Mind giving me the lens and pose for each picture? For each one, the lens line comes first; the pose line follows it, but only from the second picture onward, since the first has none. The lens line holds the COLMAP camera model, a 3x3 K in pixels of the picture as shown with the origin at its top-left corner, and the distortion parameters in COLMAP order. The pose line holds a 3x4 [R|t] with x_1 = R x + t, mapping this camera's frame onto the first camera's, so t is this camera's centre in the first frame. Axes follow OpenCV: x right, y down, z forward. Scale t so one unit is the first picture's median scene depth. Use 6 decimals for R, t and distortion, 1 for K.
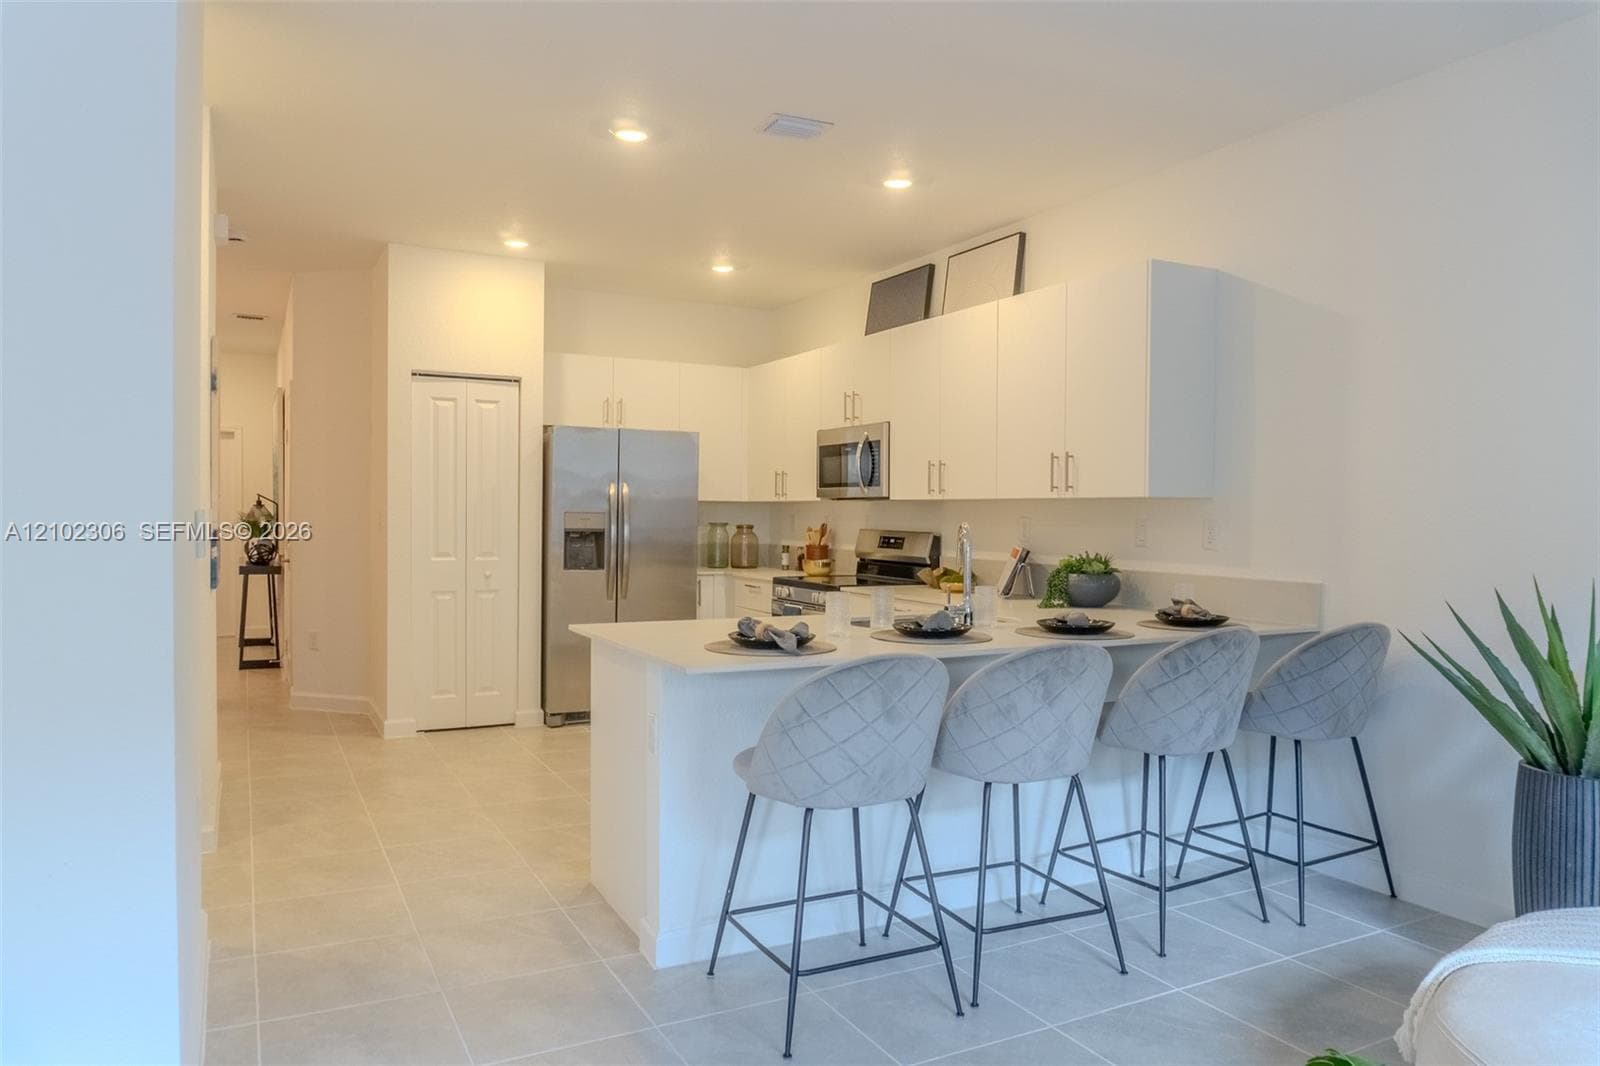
lens RADIAL K [[1075.6, 0, 798.6], [0, 1075.6, 528.4], [0, 0, 1]] dist [-0.055435, 0.001323]
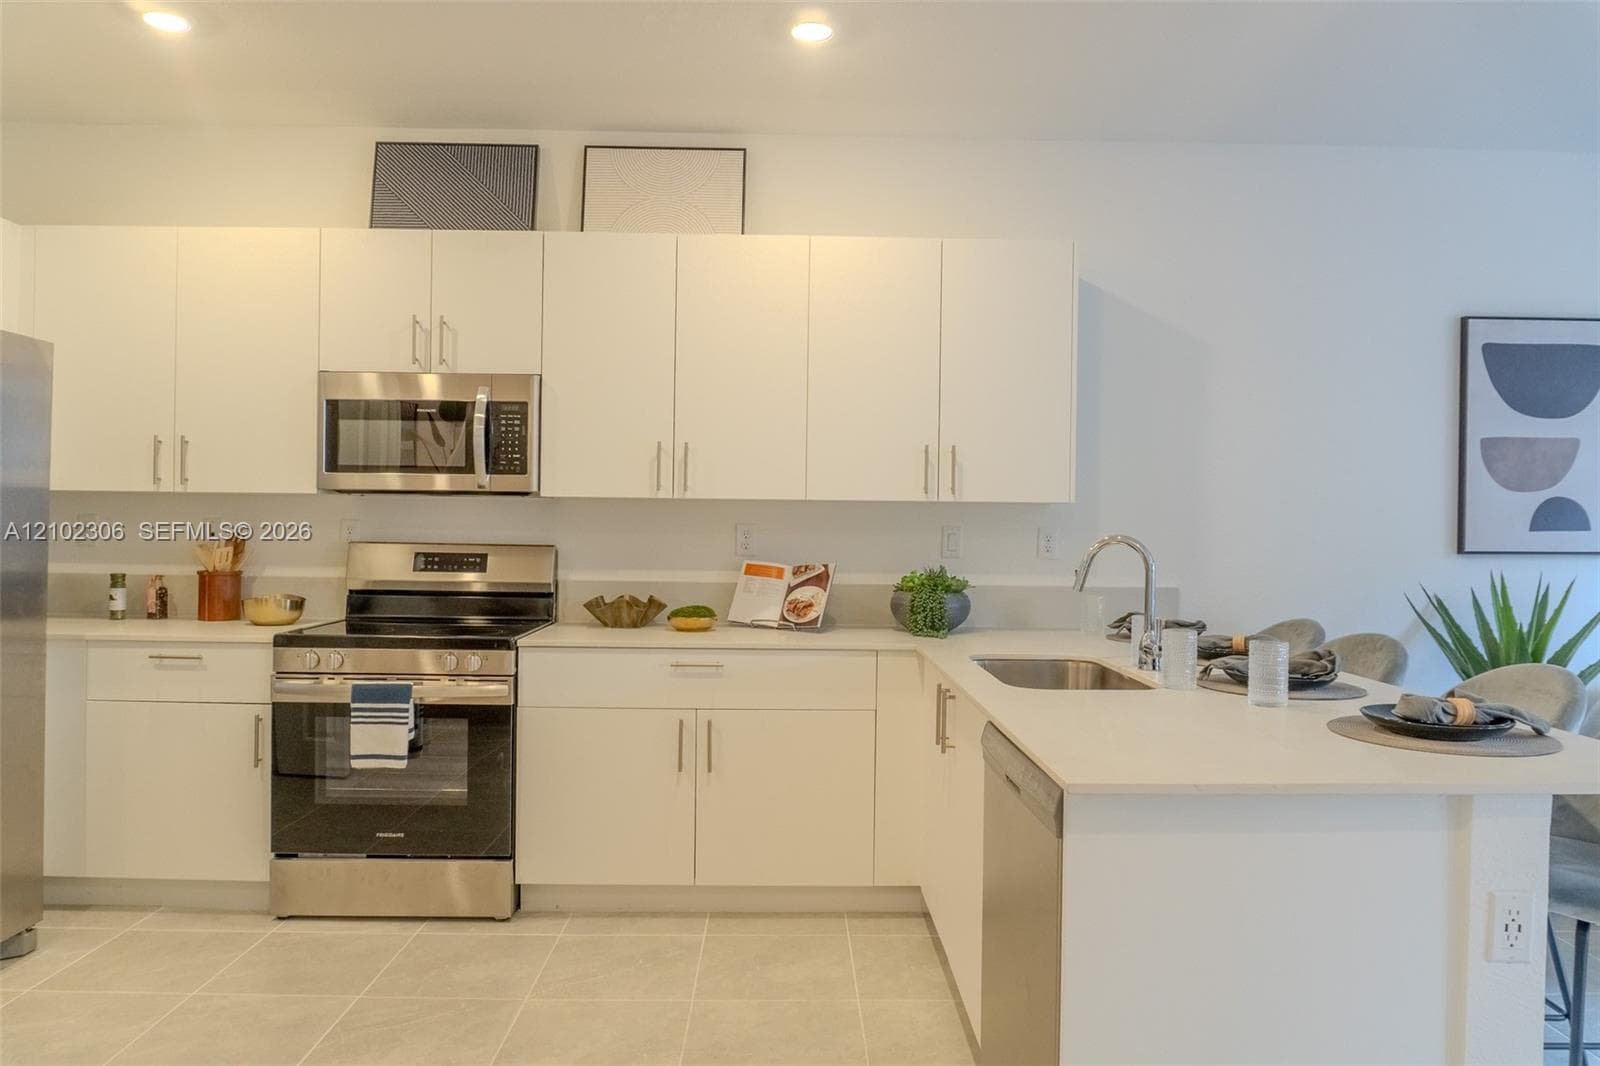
lens RADIAL K [[1075.6, 0, 804.4], [0, 1075.6, 527.2], [0, 0, 1]] dist [-0.055435, 0.001323]
pose [[0.431177, -0.005699, 0.902249, -0.393712], [0.005417, 0.999978, 0.003727, -0.009002], [-0.902251, 0.003281, 0.431198, 0.541385]]
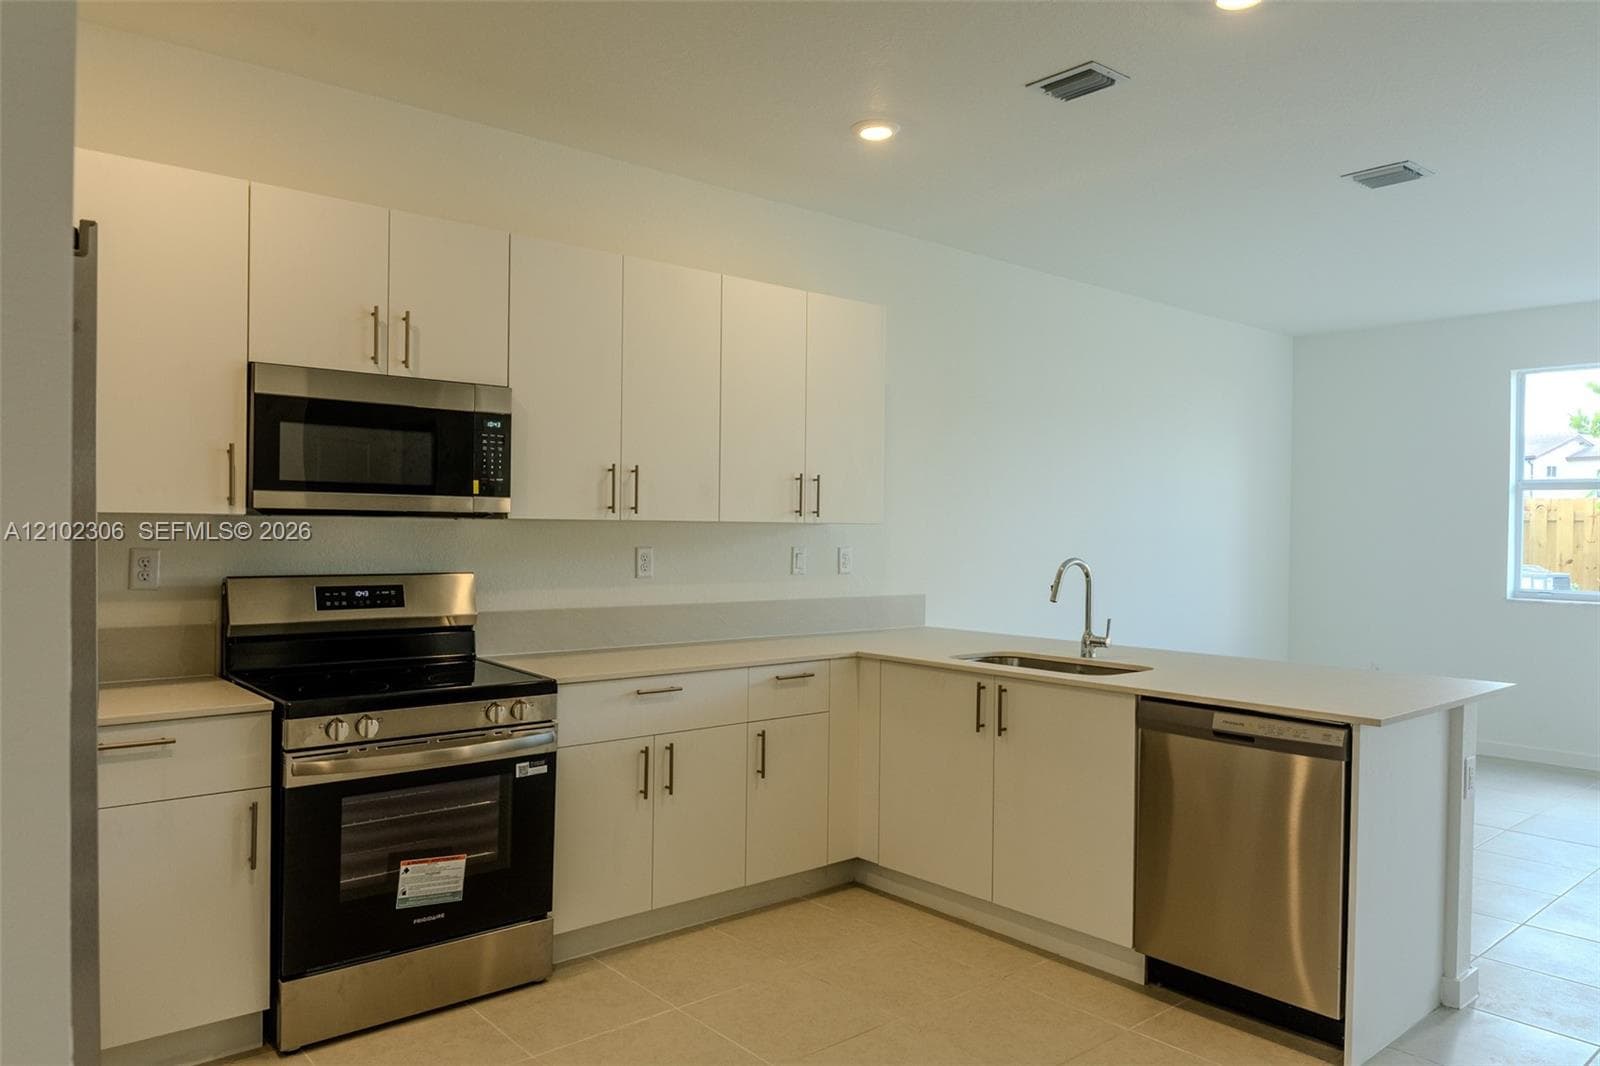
lens RADIAL K [[1075.6, 0, 805.2], [0, 1075.6, 532.5], [0, 0, 1]] dist [-0.055435, 0.001323]
pose [[-0.232876, 0.000671, 0.972506, -0.488305], [0.003402, 0.999994, 0.000124, -0.018806], [-0.972500, 0.003338, -0.232877, 0.908639]]
